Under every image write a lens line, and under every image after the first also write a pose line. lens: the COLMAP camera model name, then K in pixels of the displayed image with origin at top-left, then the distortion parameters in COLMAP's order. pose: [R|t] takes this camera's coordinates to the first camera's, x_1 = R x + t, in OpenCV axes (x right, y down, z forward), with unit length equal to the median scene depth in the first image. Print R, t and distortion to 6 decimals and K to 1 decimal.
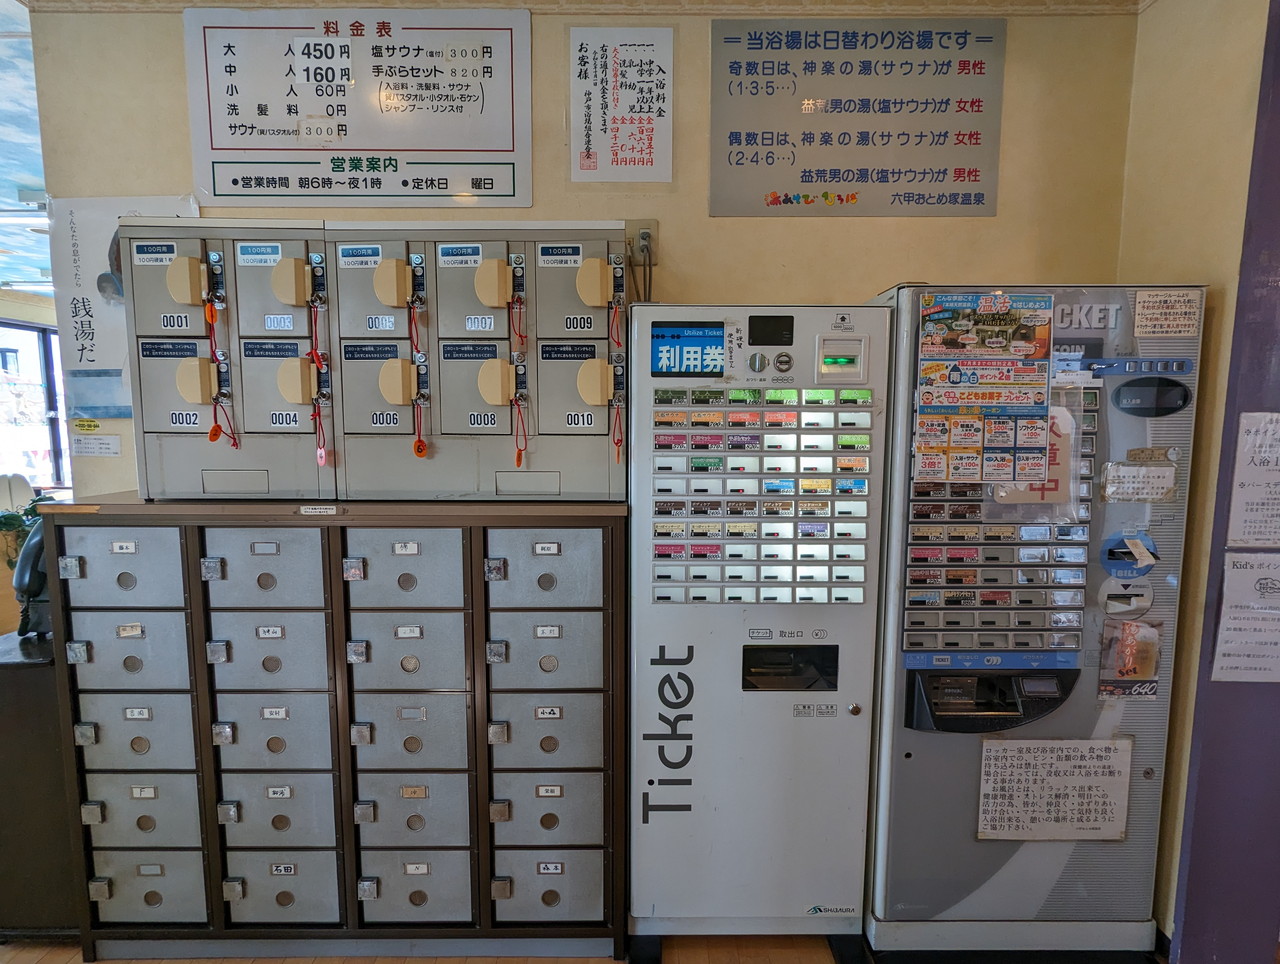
lens RADIAL K [[610.6, 0, 640.0], [0, 610.6, 482.0], [0, 0, 1]] dist [0.001072, 0.000074]
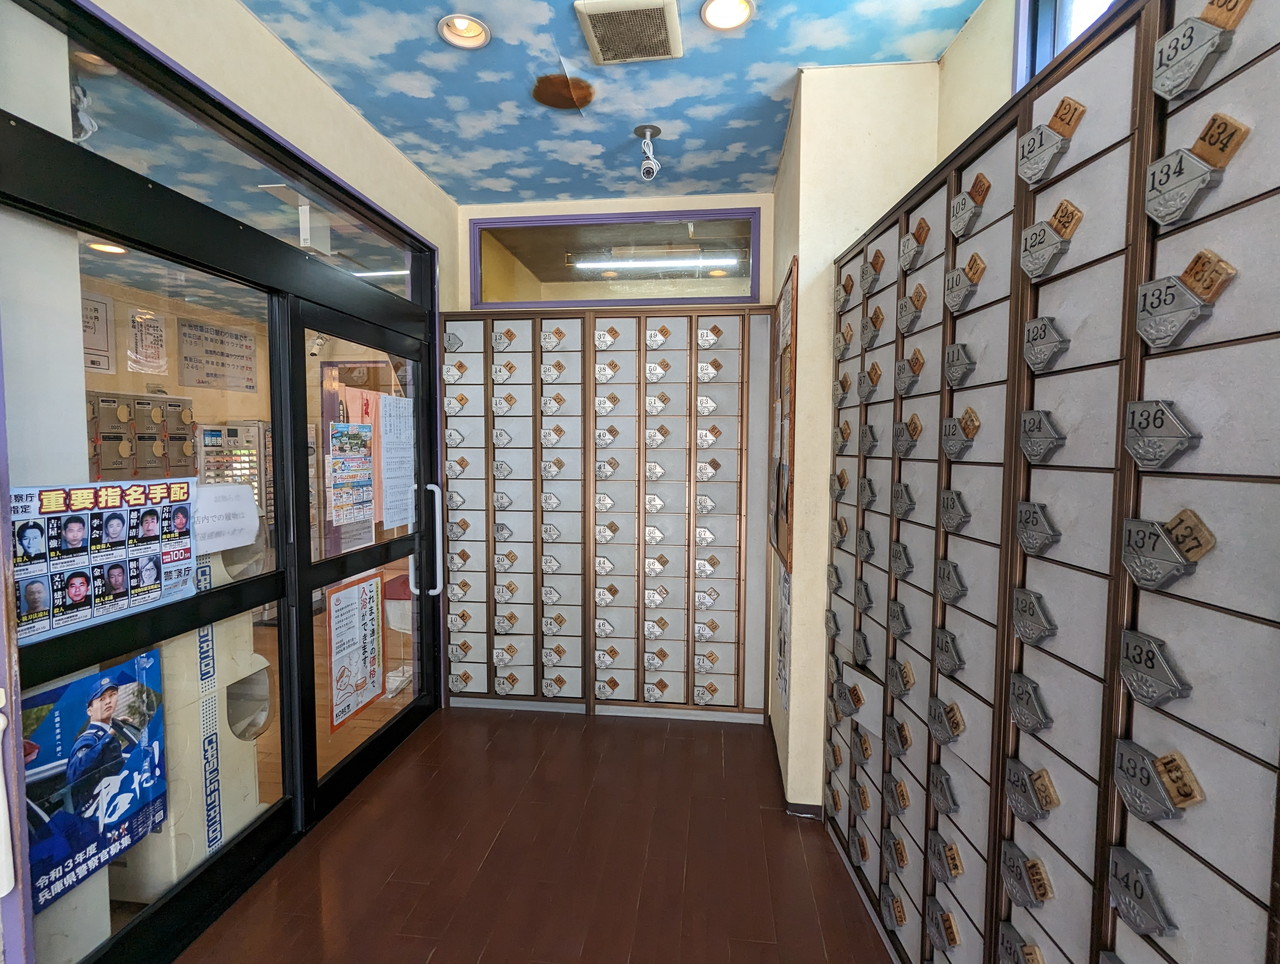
lens RADIAL K [[610.6, 0, 640.0], [0, 610.6, 482.0], [0, 0, 1]] dist [0.001072, 0.000074]
pose [[0.127950, -0.060804, 0.989915, -2.786488], [0.097021, 0.994099, 0.048521, 0.072269], [-0.987024, 0.089834, 0.133094, -1.602418]]
